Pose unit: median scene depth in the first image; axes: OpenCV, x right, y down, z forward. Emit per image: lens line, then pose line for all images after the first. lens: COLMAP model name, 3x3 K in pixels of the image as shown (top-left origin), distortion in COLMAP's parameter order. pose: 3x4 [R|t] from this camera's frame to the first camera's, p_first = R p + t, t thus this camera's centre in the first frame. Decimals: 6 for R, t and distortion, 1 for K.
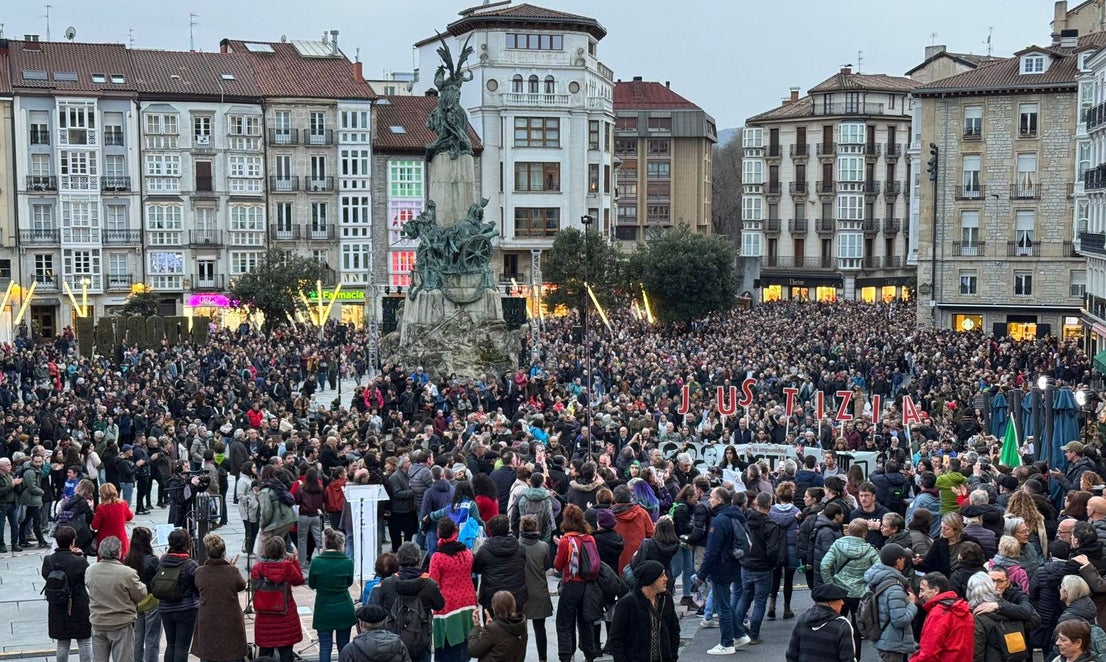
lens RADIAL K [[1718.1, 0, 571.4], [0, 1718.1, 392.3], [0, 0, 1]] dist [0.143102, 0.051532]
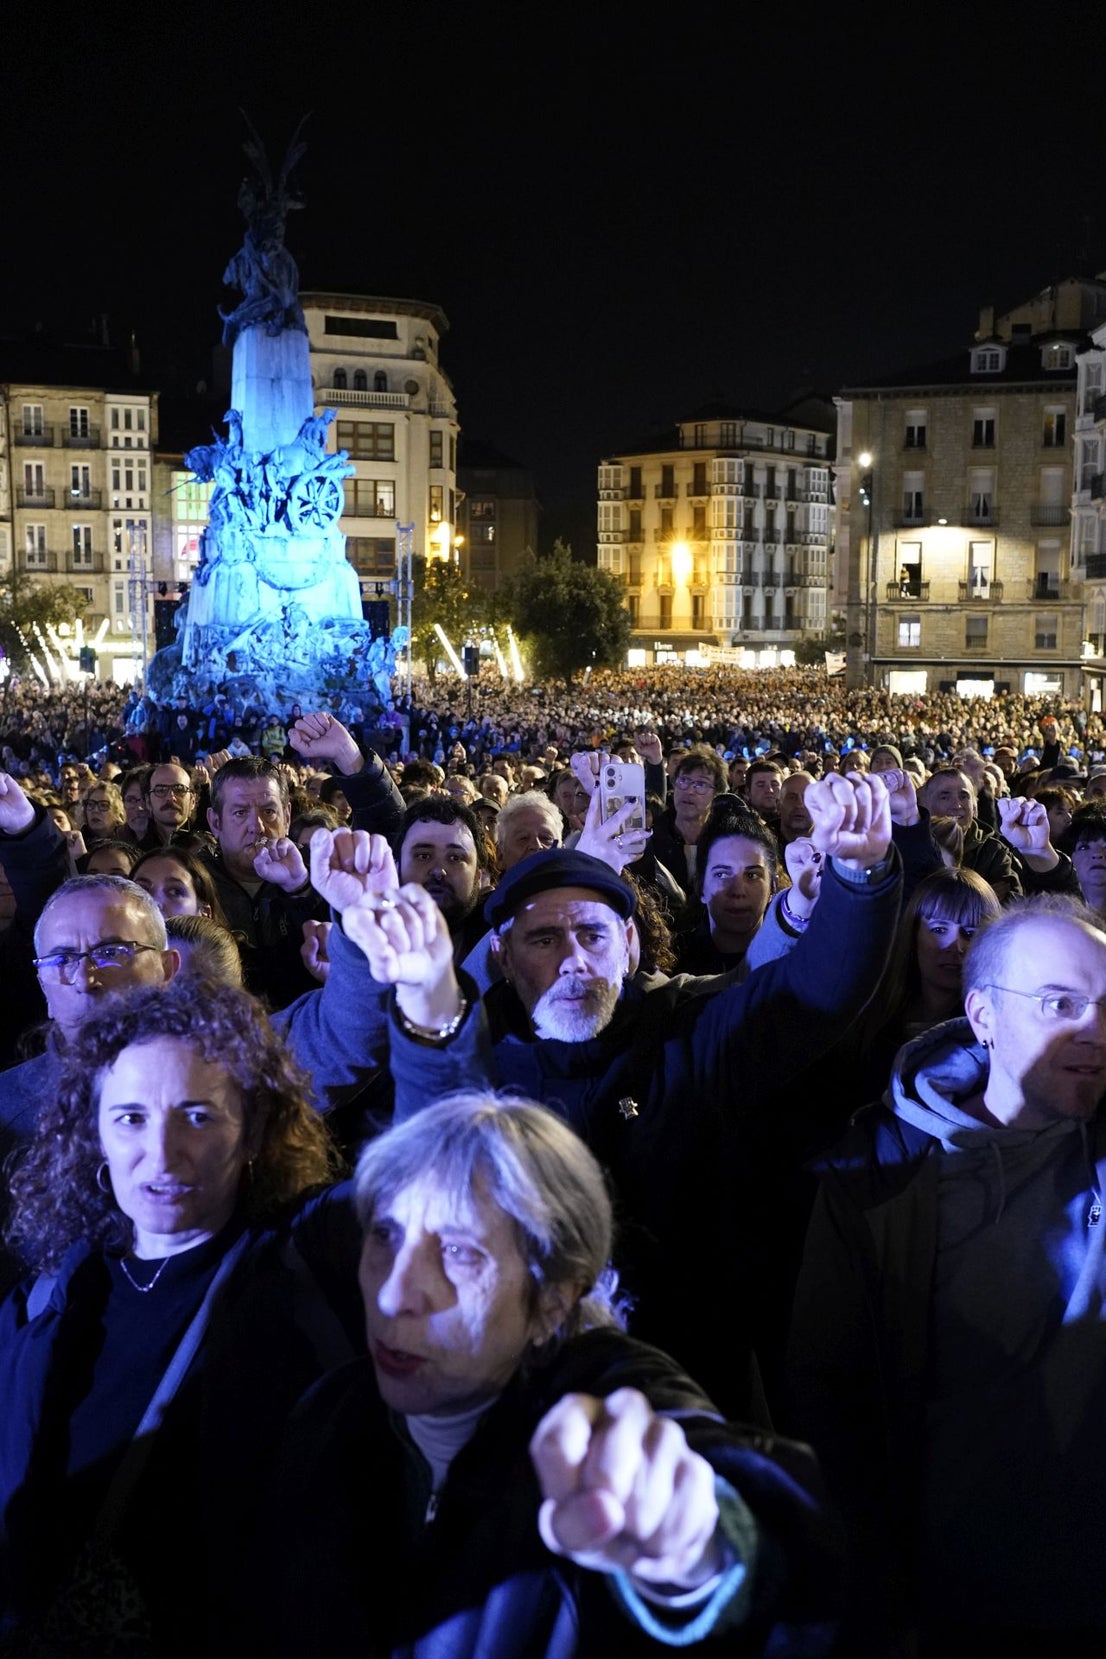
lens RADIAL K [[1635.2, 0, 553.0], [0, 1635.2, 829.5], [0, 0, 1]] dist [-0.003346, -0.000294]
pose [[0.993423, -0.009175, 0.114133, -0.022993], [0.006371, 0.999669, 0.024910, 0.008741], [-0.114323, -0.024019, 0.993153, 0.258580]]
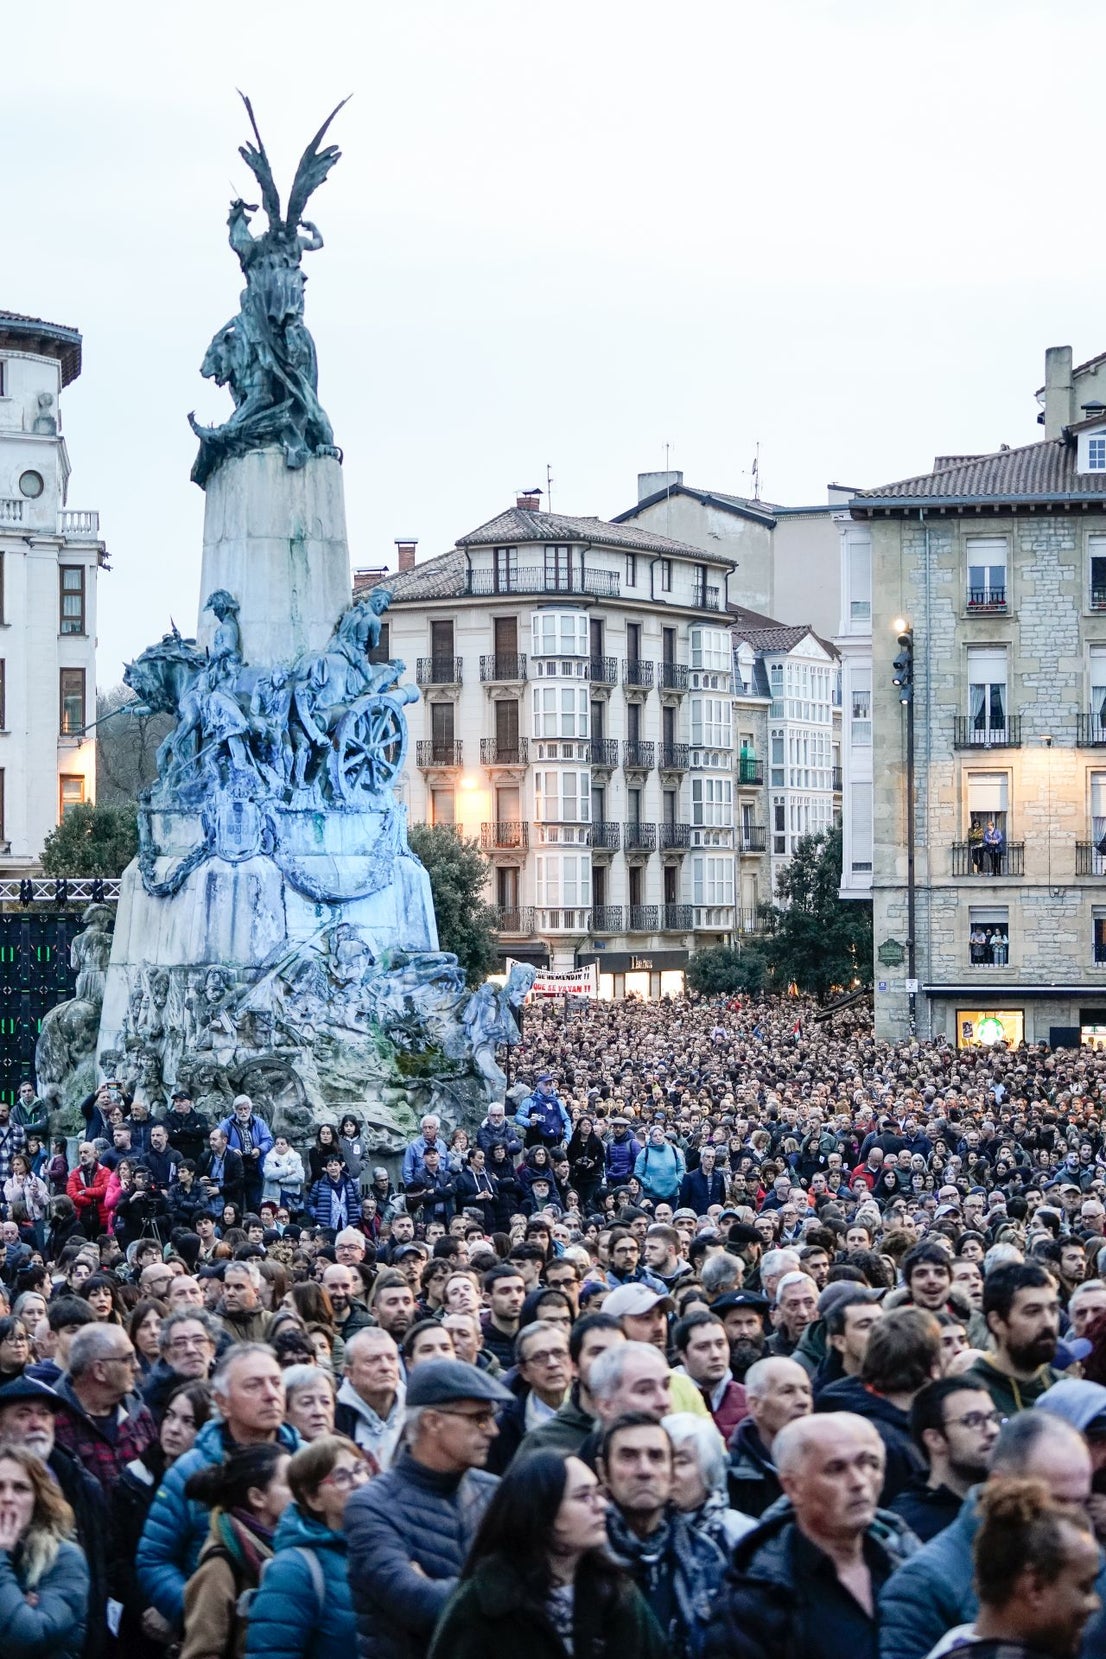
lens RADIAL K [[3365.7, 0, 553.0], [0, 3365.7, 829.5], [0, 0, 1]] dist [0.120118, 0.086824]
pose [[0.957164, 0.001964, 0.289541, -0.120502], [0.033876, 0.992350, -0.118720, 0.006899], [-0.287559, 0.123443, 0.949775, 0.219620]]
